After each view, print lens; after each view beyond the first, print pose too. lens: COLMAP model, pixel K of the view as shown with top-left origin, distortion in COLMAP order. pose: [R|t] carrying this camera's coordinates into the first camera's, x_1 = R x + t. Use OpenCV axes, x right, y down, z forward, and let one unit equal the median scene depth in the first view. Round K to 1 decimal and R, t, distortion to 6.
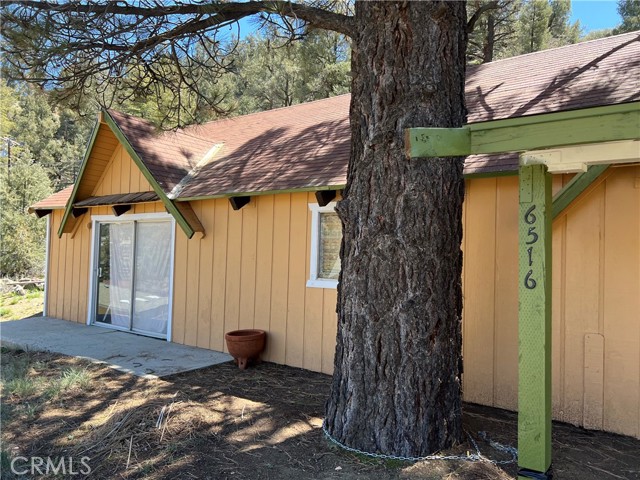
lens RADIAL K [[483.8, 0, 318.5], [0, 483.8, 241.8], [0, 0, 1]] dist [0.008799, -0.014974]
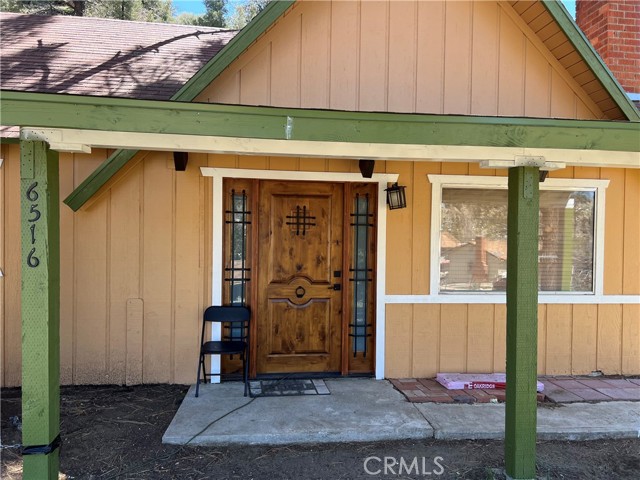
lens RADIAL K [[483.8, 0, 319.3], [0, 483.8, 235.8], [0, 0, 1]] dist [0.008799, -0.014974]
pose [[0.710882, -0.021637, 0.702979, 0.122230], [-0.020103, 0.998493, 0.051061, -0.021676], [-0.703024, -0.050431, 0.709375, -0.081084]]
